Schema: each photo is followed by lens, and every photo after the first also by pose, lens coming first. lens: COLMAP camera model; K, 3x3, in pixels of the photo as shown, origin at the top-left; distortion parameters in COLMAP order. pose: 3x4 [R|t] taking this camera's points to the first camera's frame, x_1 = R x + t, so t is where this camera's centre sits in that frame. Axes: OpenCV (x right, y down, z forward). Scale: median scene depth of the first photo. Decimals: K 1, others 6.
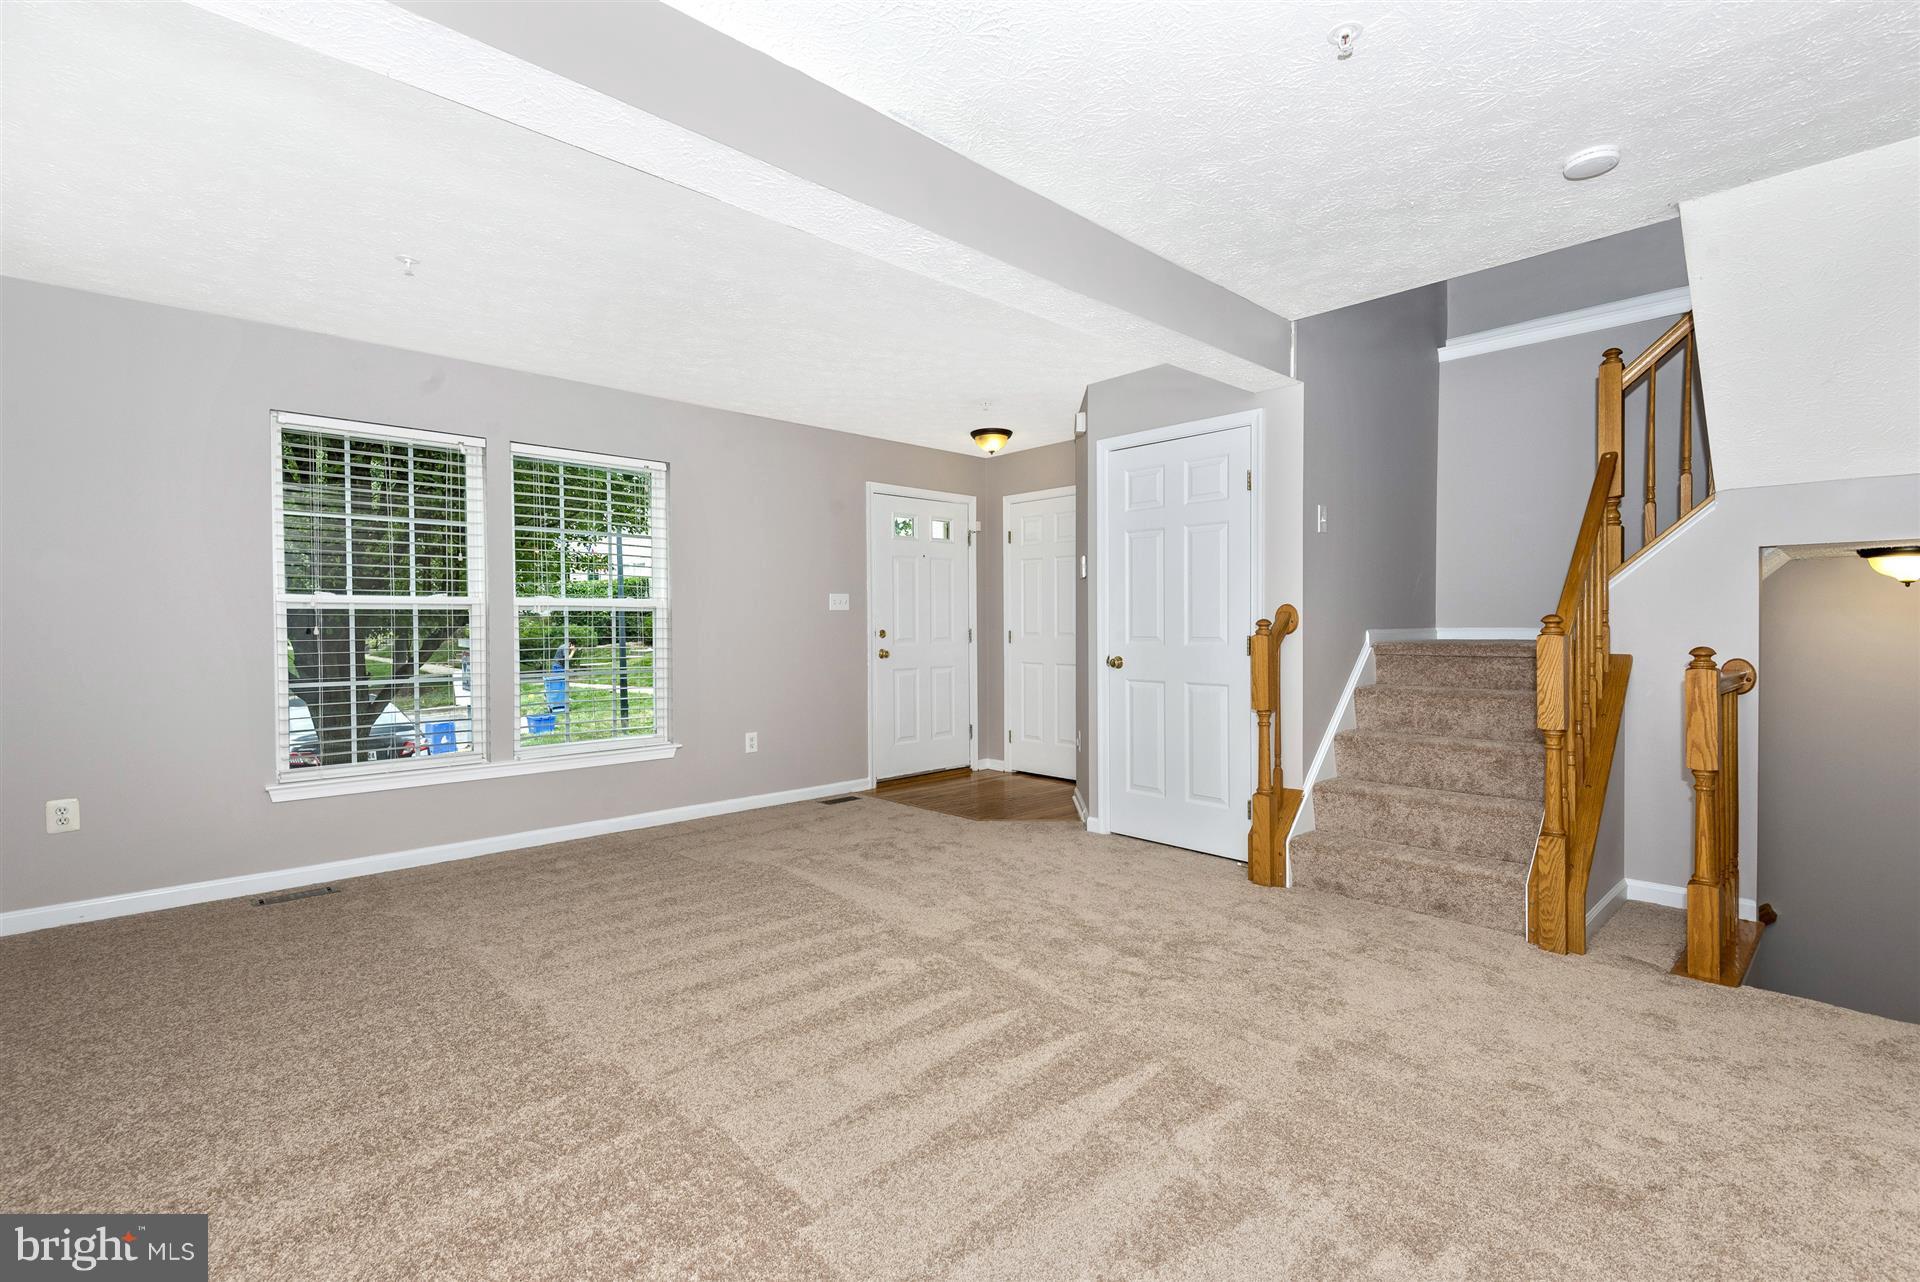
lens RADIAL K [[859.8, 0, 957.5], [0, 859.8, 627.8], [0, 0, 1]] dist [0.027035, -0.008190]
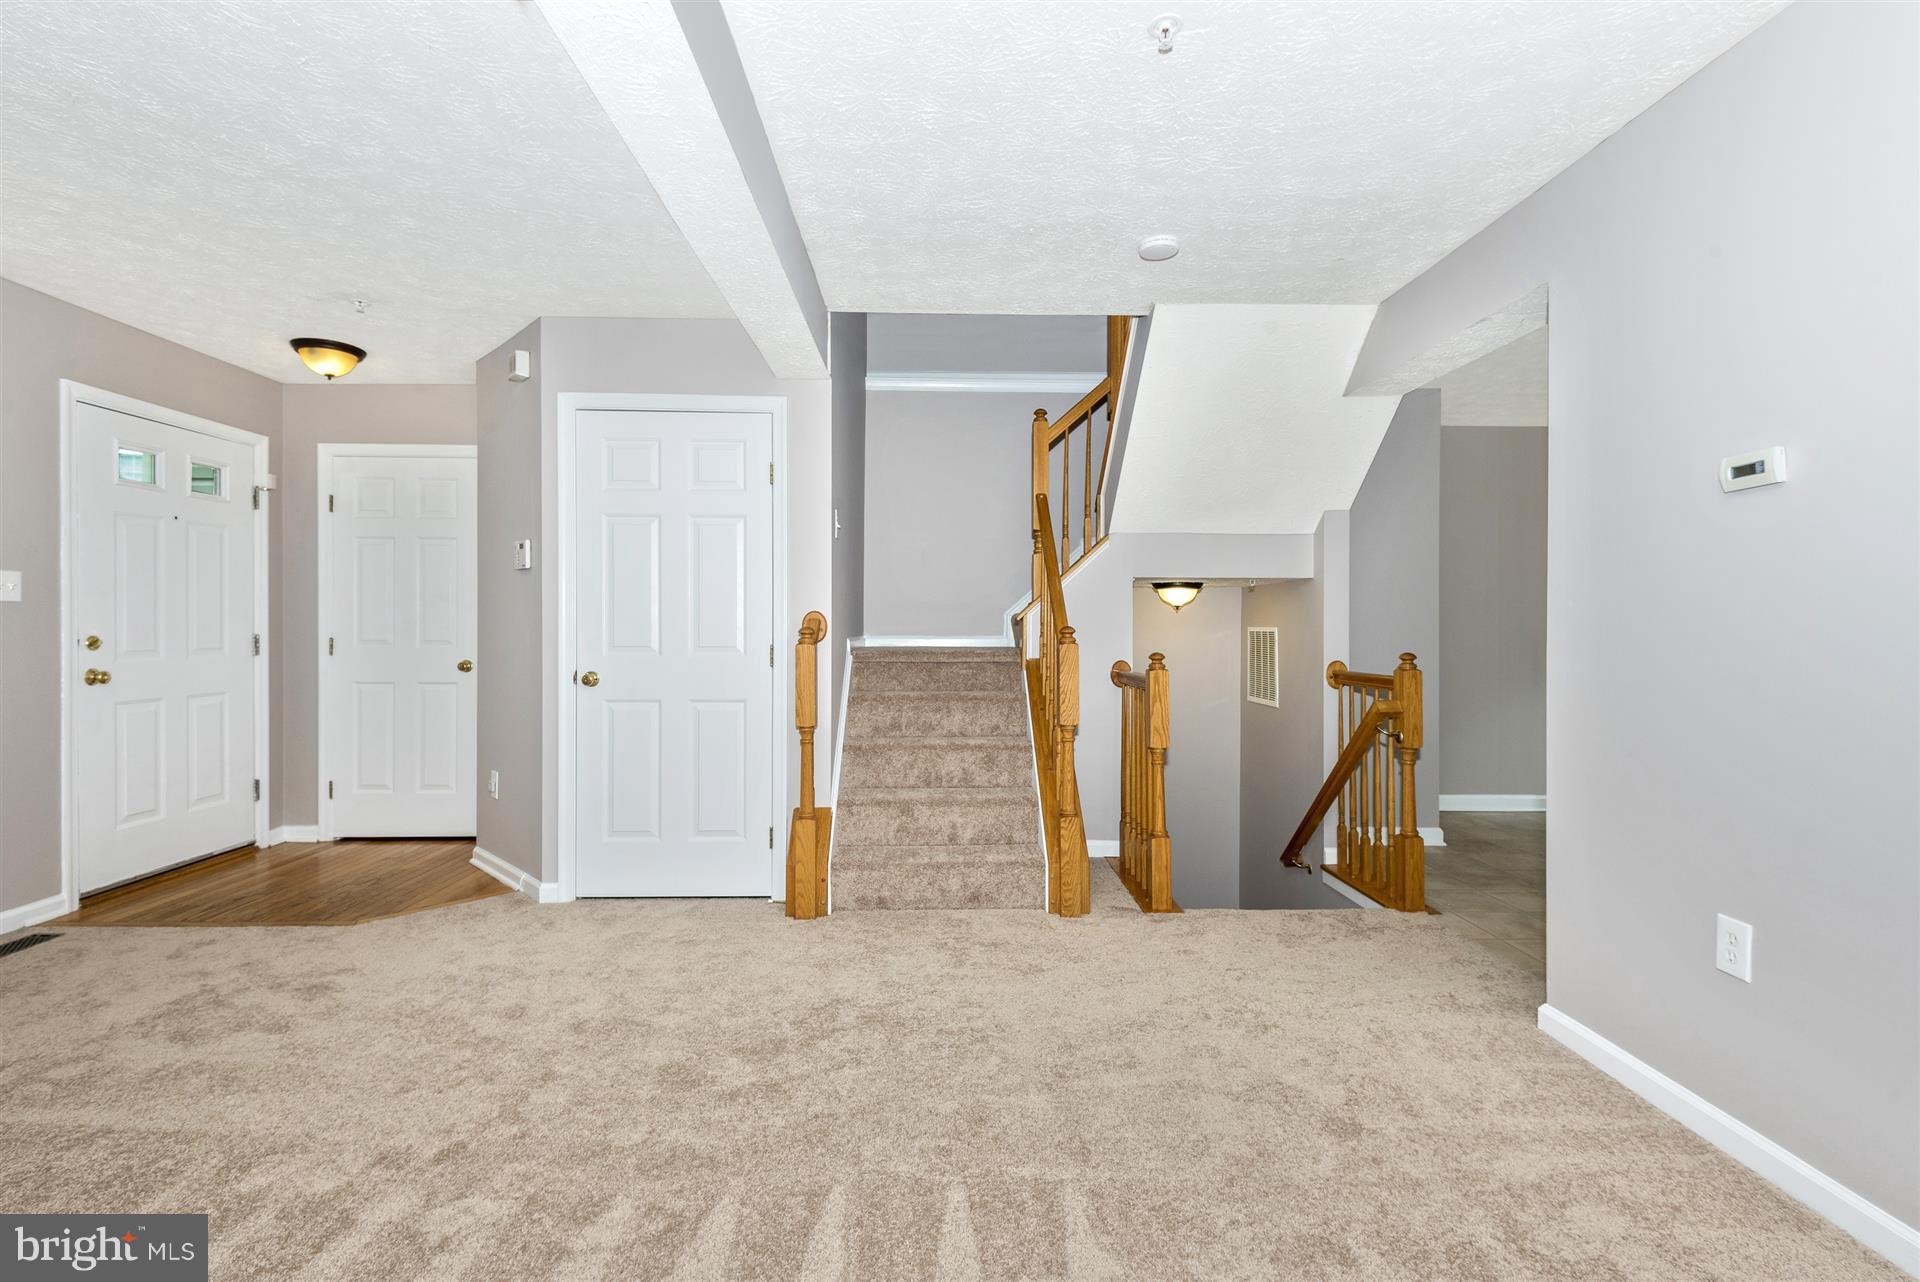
lens RADIAL K [[859.8, 0, 968.5], [0, 859.8, 626.1], [0, 0, 1]] dist [0.027035, -0.008190]
pose [[0.675009, 0.011757, 0.737716, -0.196094], [-0.005030, 0.999923, -0.011333, -0.001004], [-0.737793, 0.003940, 0.675016, 0.245306]]
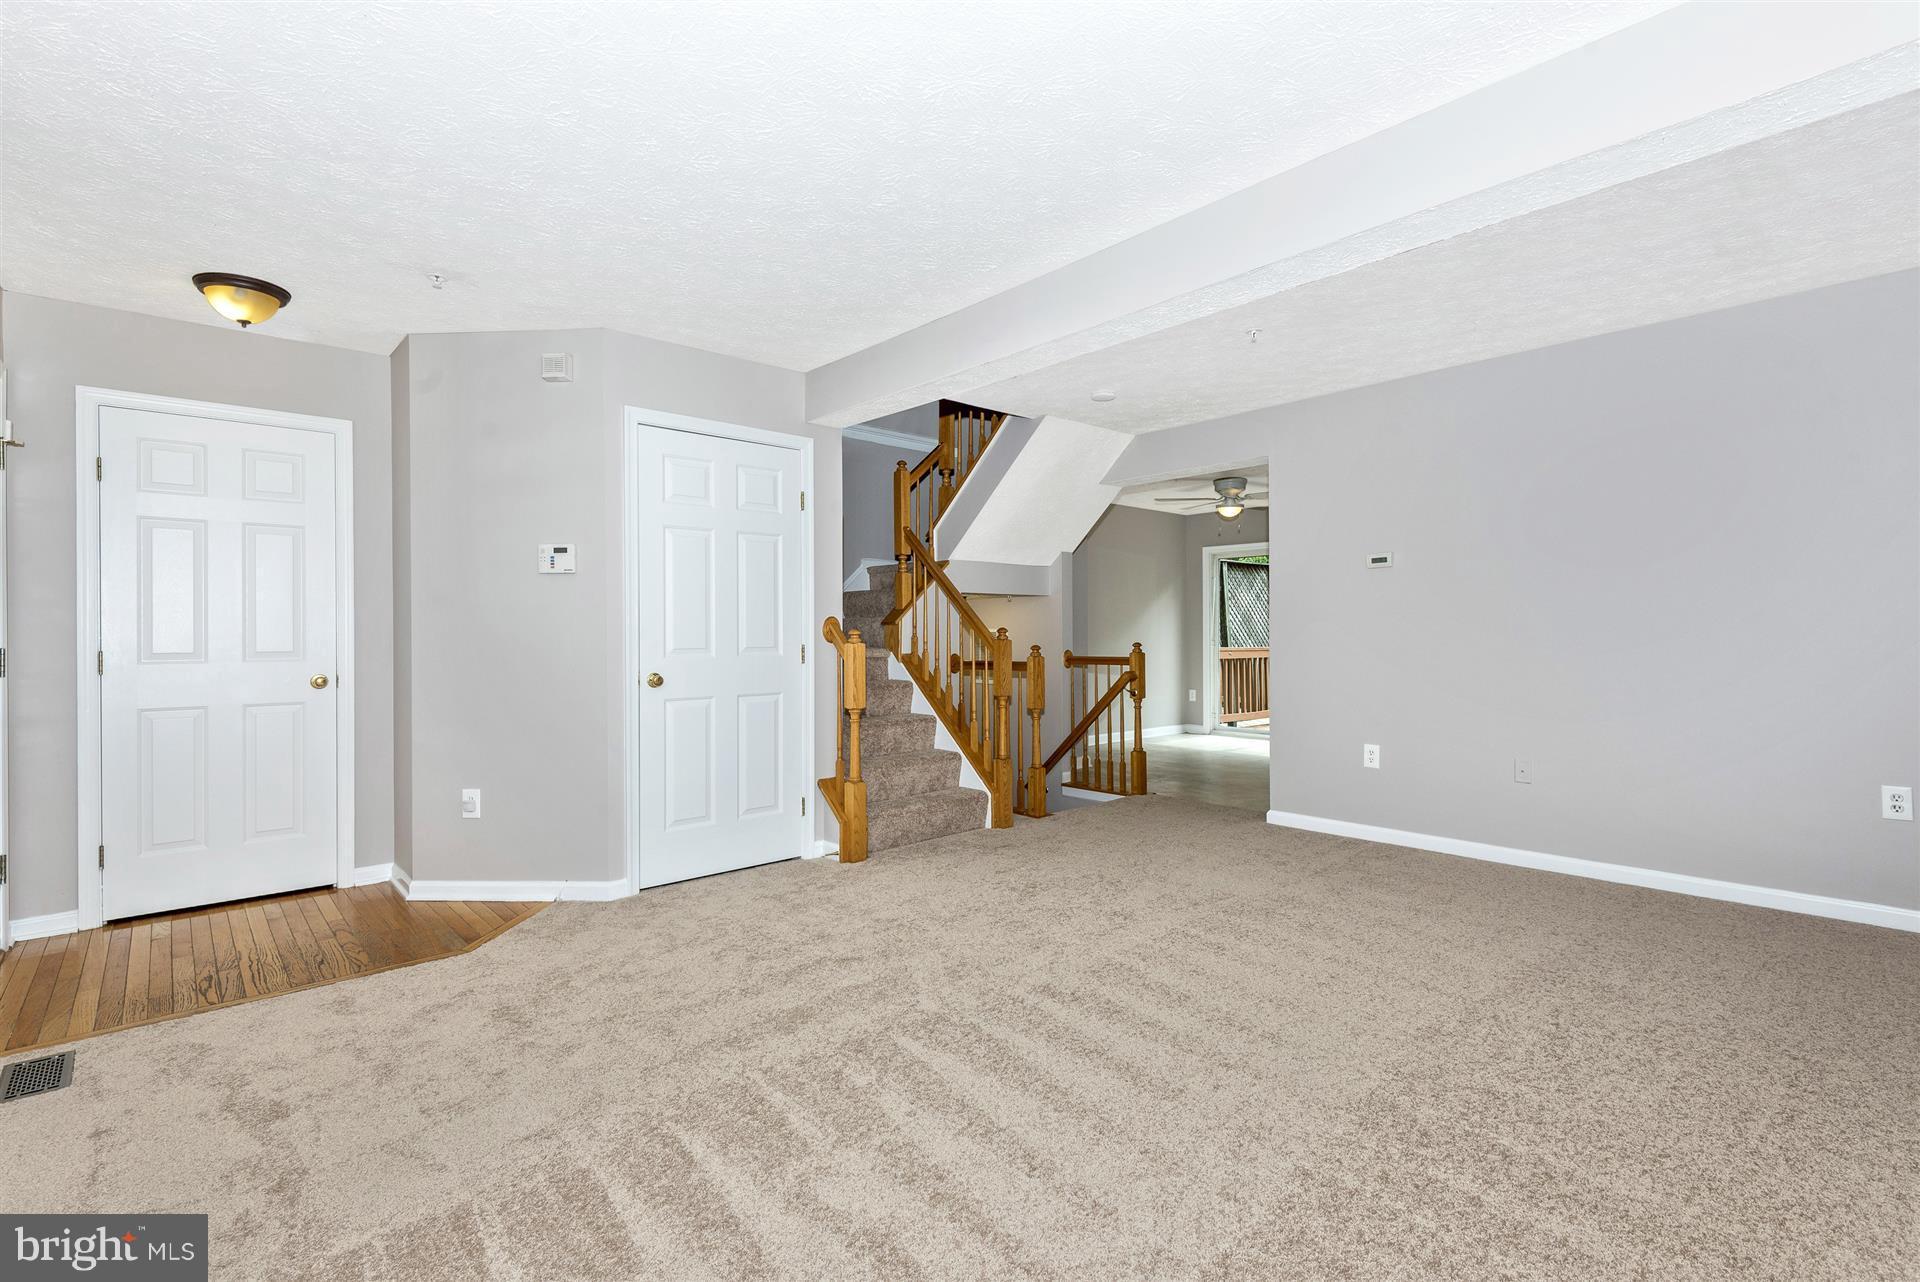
lens RADIAL K [[859.8, 0, 959.5], [0, 859.8, 637.1], [0, 0, 1]] dist [0.027035, -0.008190]
pose [[0.031145, -0.000185, 0.999515, -0.778243], [0.010880, 0.999941, -0.000154, 0.001263], [-0.999456, 0.010880, 0.031146, 0.814833]]
